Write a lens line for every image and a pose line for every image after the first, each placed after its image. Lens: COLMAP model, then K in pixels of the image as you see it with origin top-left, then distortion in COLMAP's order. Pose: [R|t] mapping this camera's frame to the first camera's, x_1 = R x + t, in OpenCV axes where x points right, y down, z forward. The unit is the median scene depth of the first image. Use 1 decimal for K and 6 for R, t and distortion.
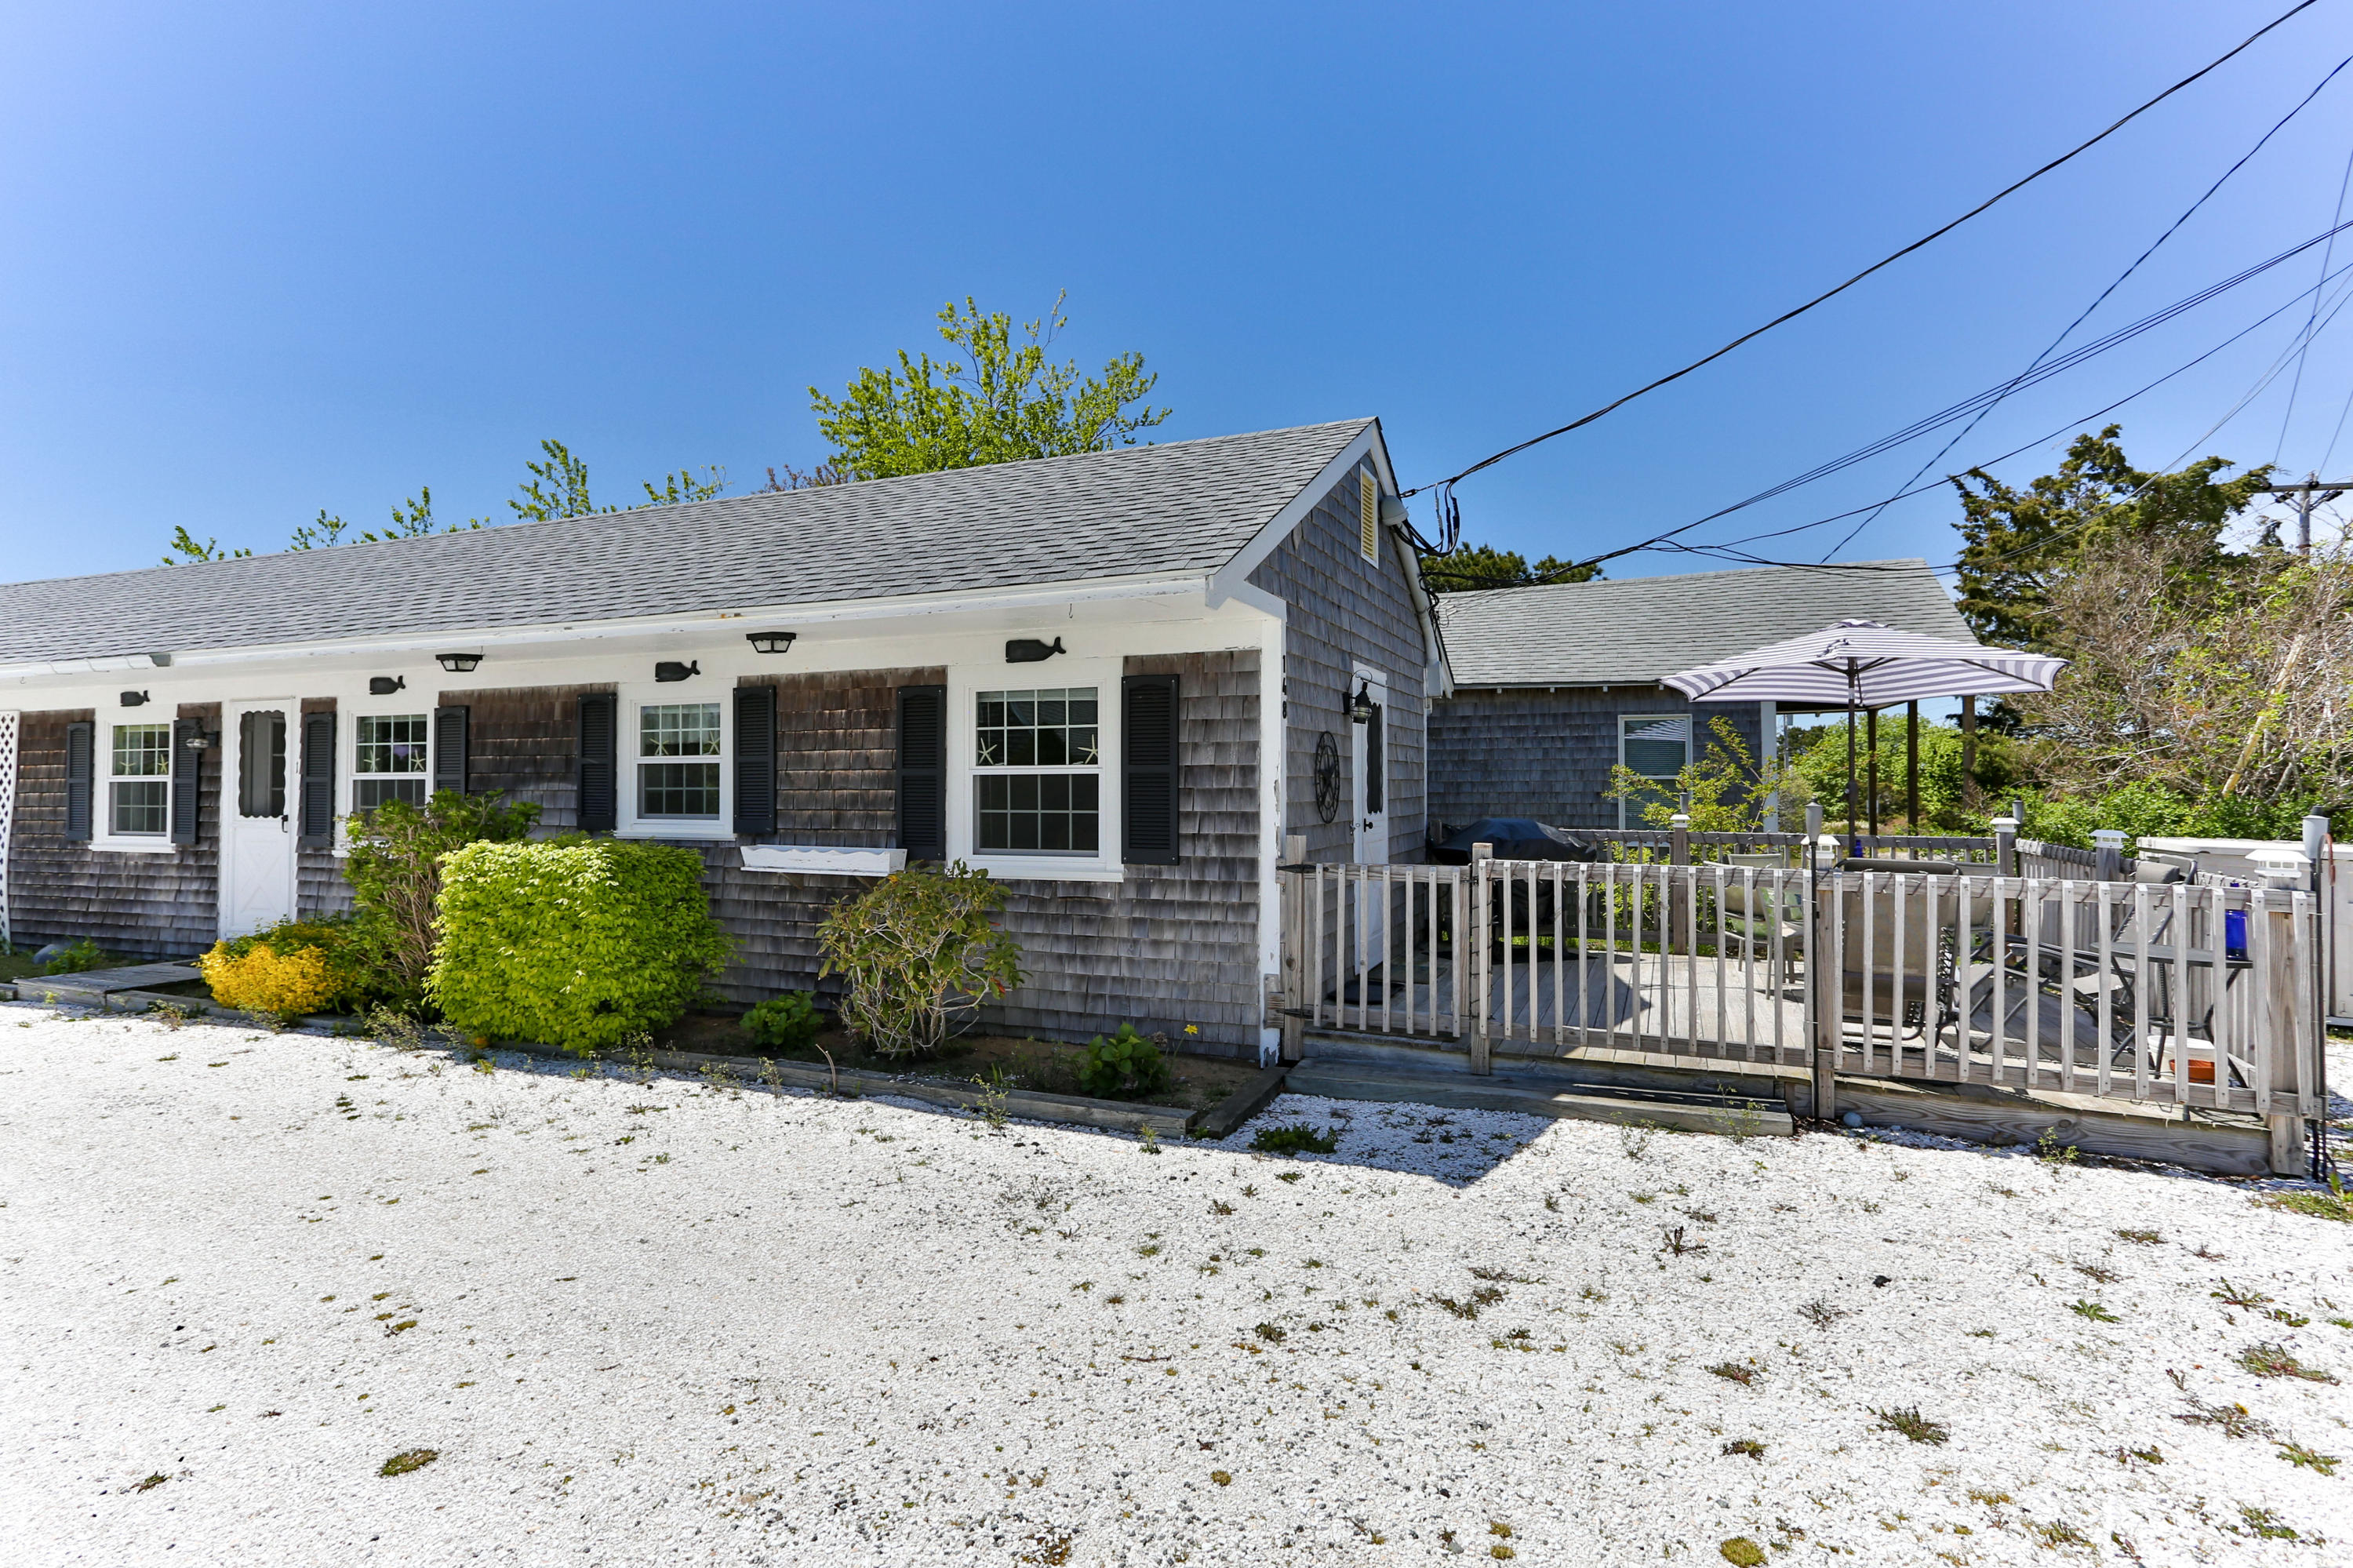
lens RADIAL K [[1124.5, 0, 1234.7], [0, 1124.5, 755.1], [0, 0, 1]] dist [0.002947, 0.000377]
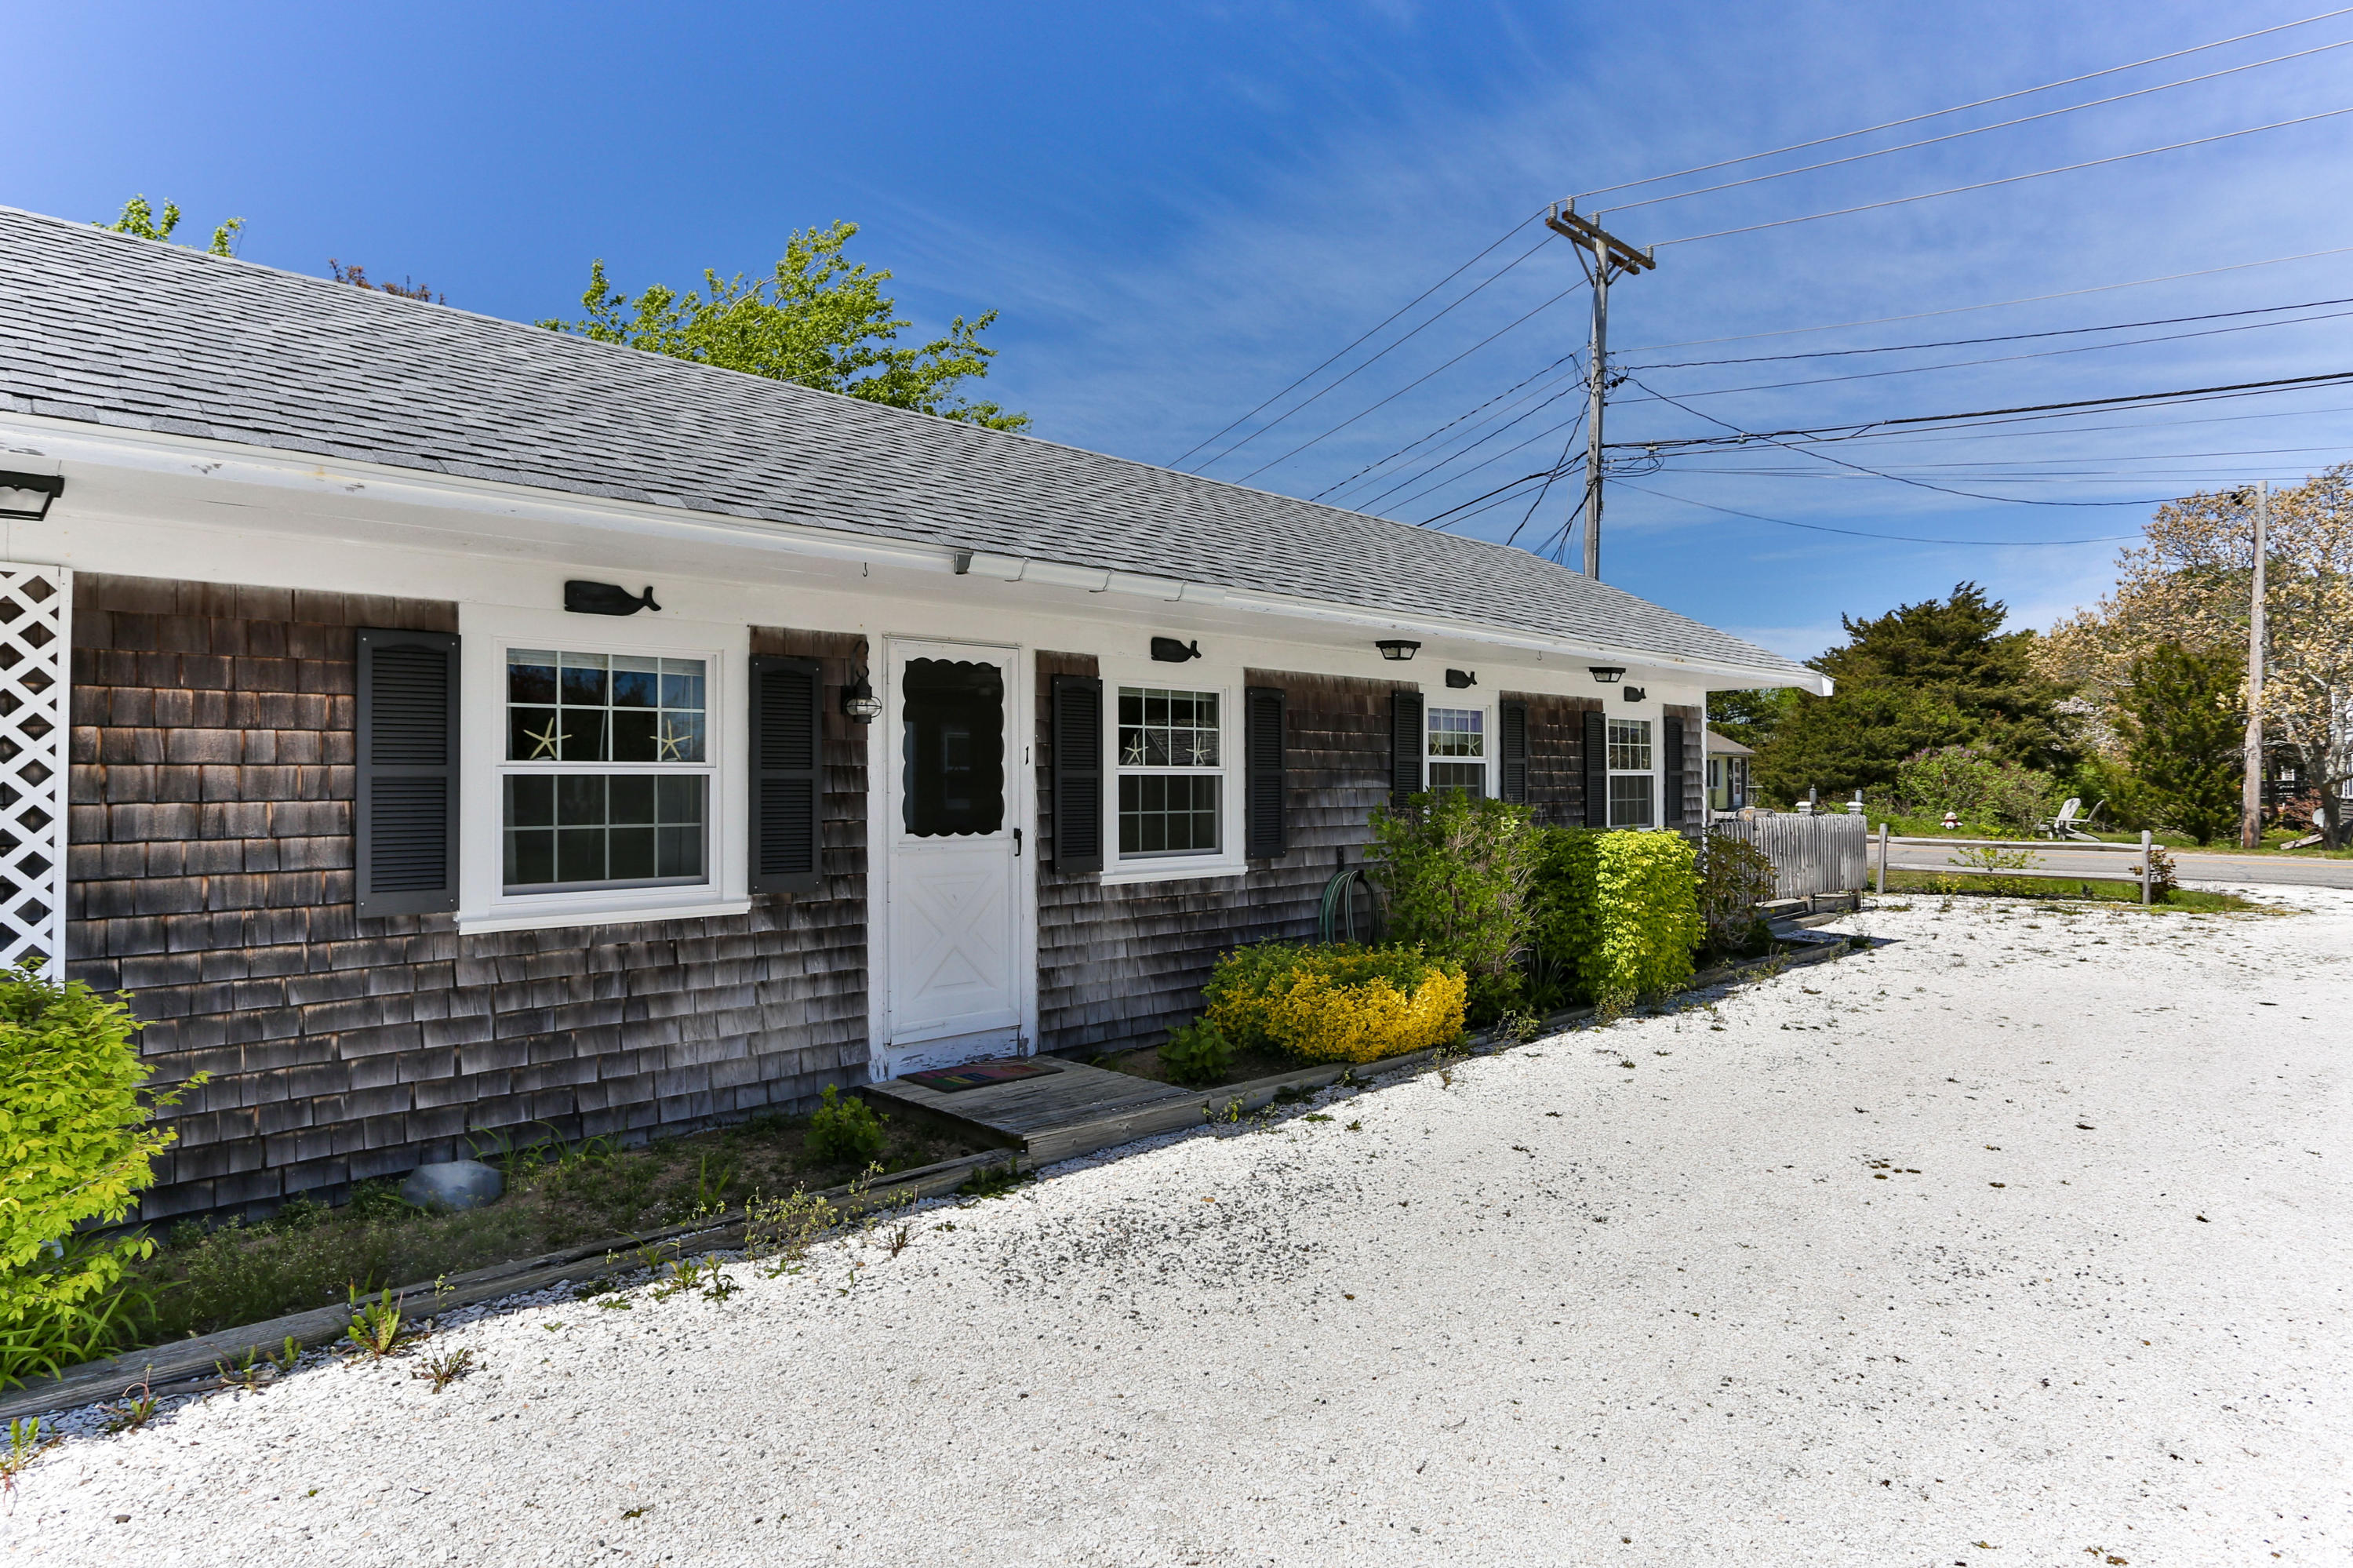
lens RADIAL K [[1288.9, 0, 1171.5], [0, 1288.9, 782.2], [0, 0, 1]] dist [-0.017359, 0.003909]
pose [[0.437736, 0.003342, 0.899097, -1.369053], [-0.021300, 0.999751, 0.006655, 0.018274], [-0.898851, -0.022064, 0.437698, 0.561246]]
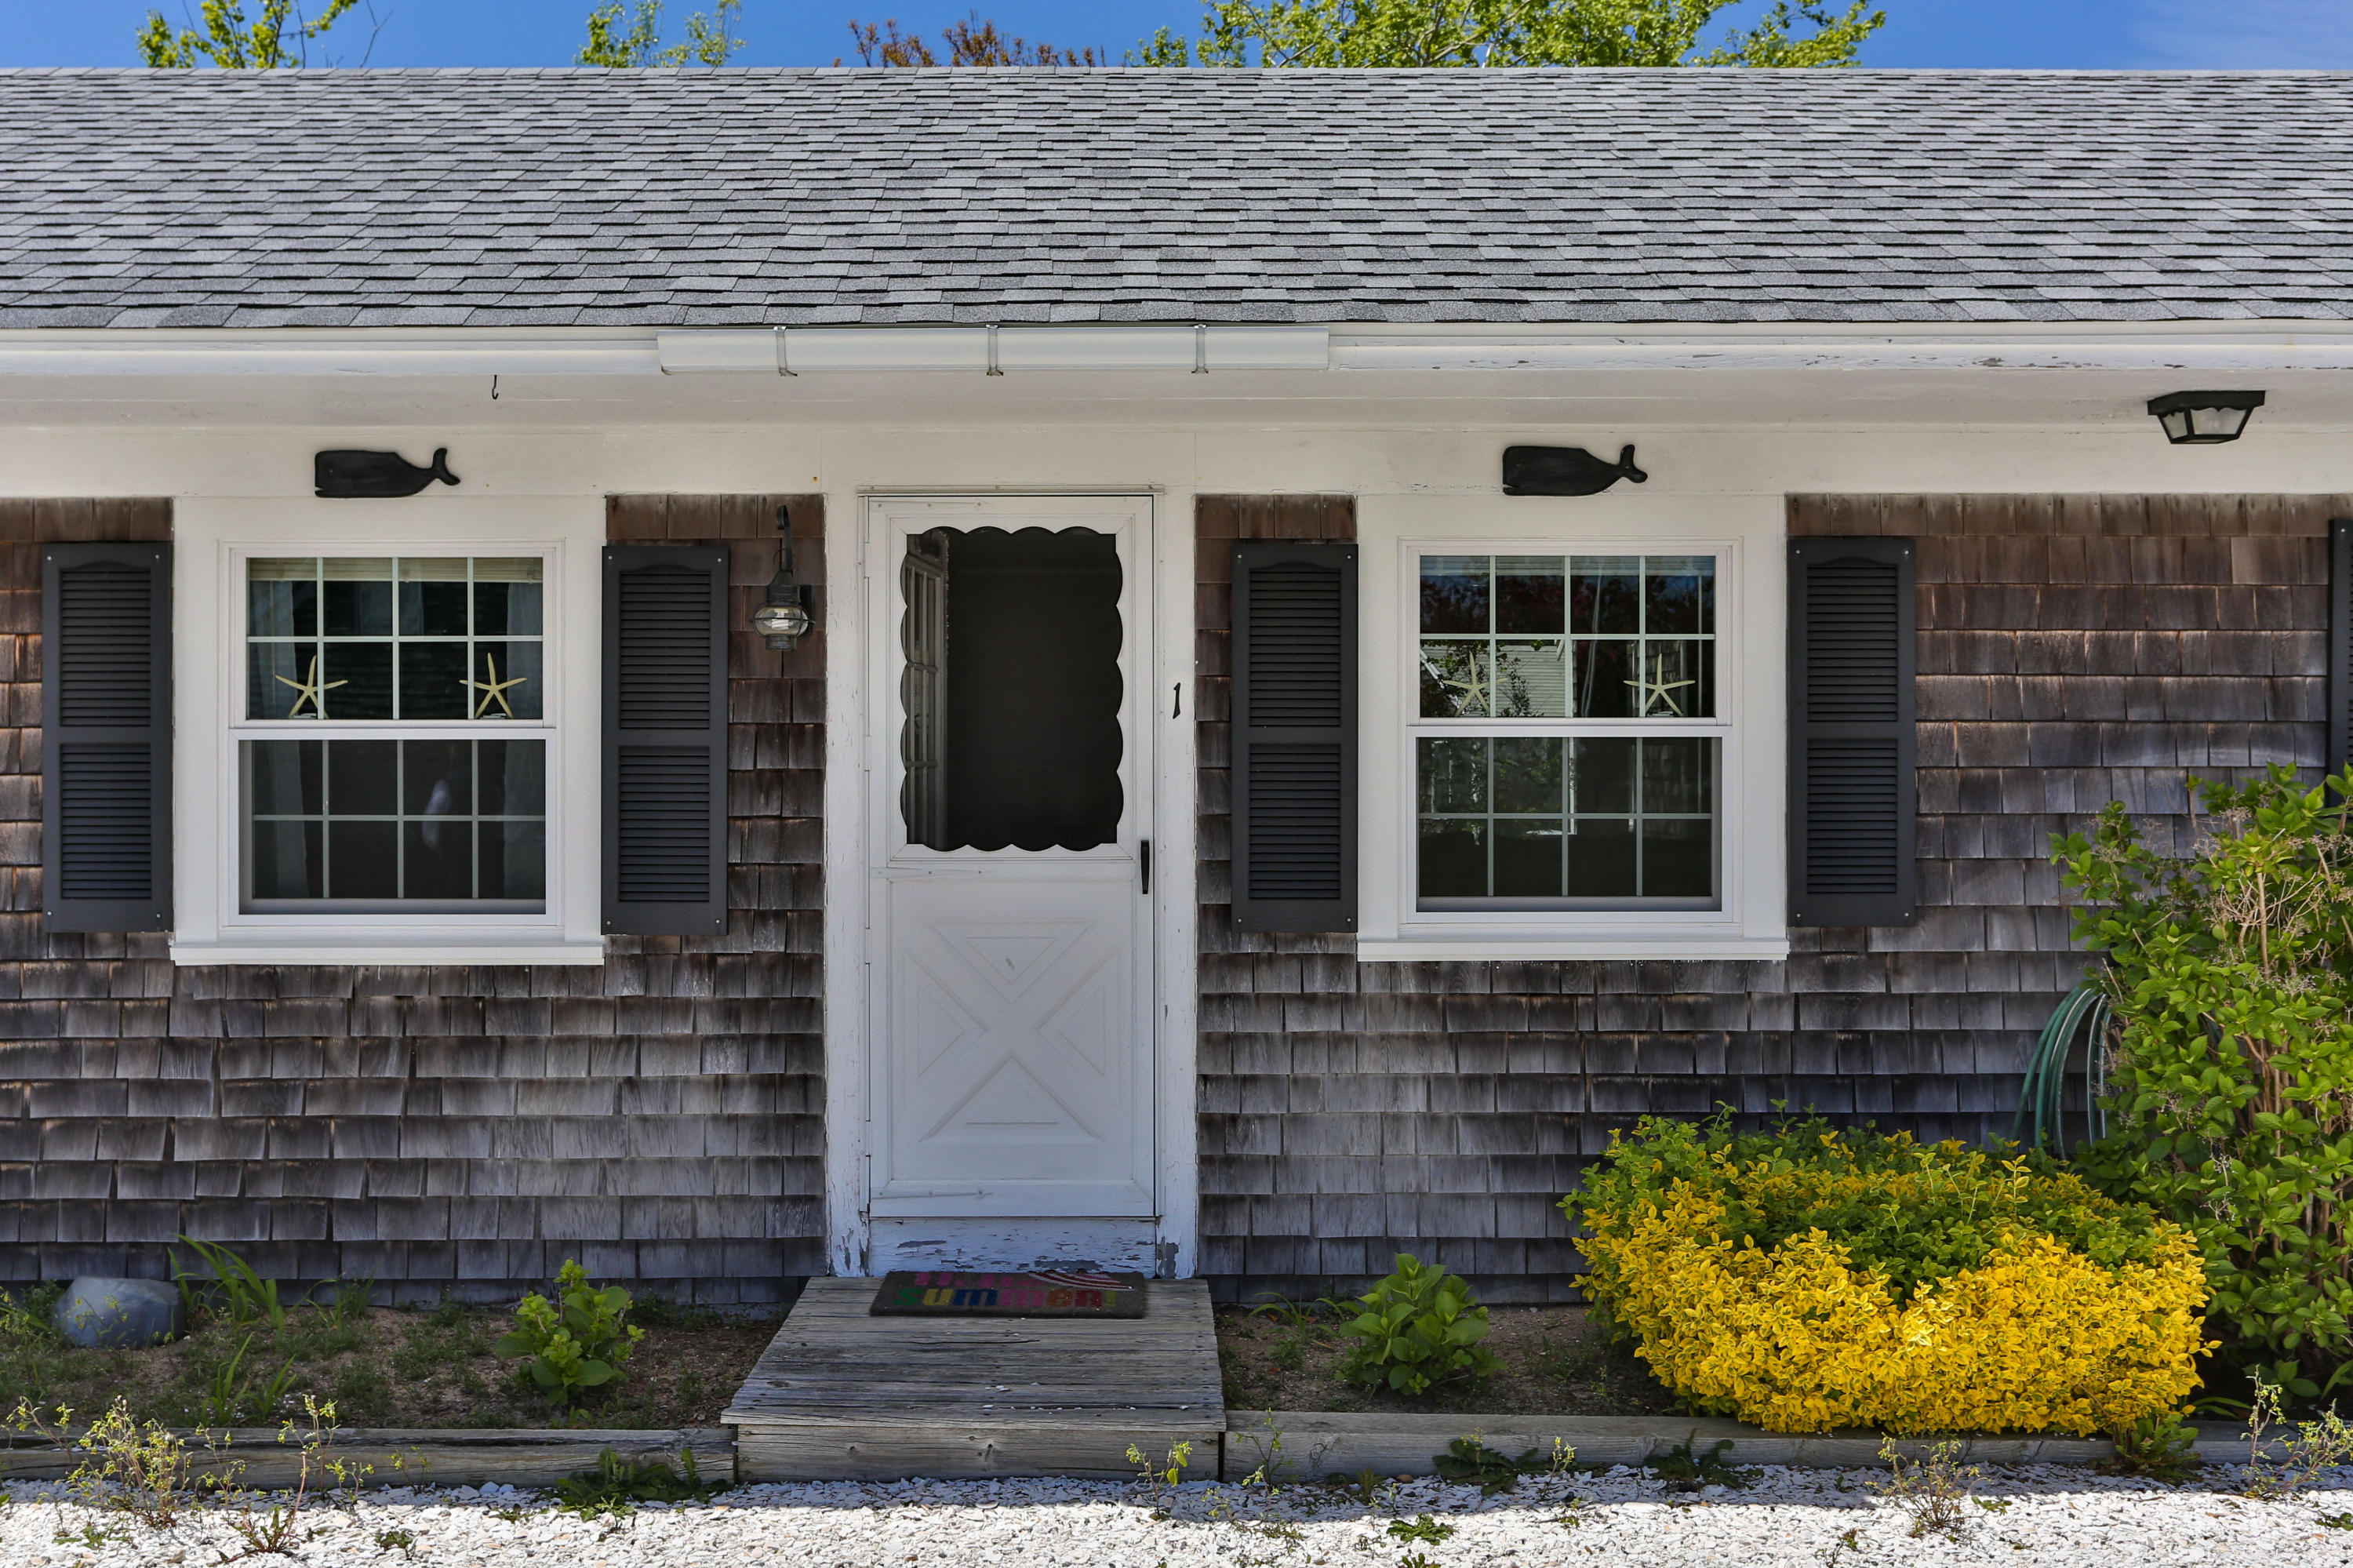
lens RADIAL K [[2120.1, 0, 1174.3], [0, 2120.1, 791.6], [0, 0, 1]] dist [-0.007362, -0.002481]
pose [[0.935511, -0.001389, 0.353296, -0.988676], [-0.012296, 0.999258, 0.036488, 0.014005], [-0.353084, -0.038479, 0.934800, 0.380714]]
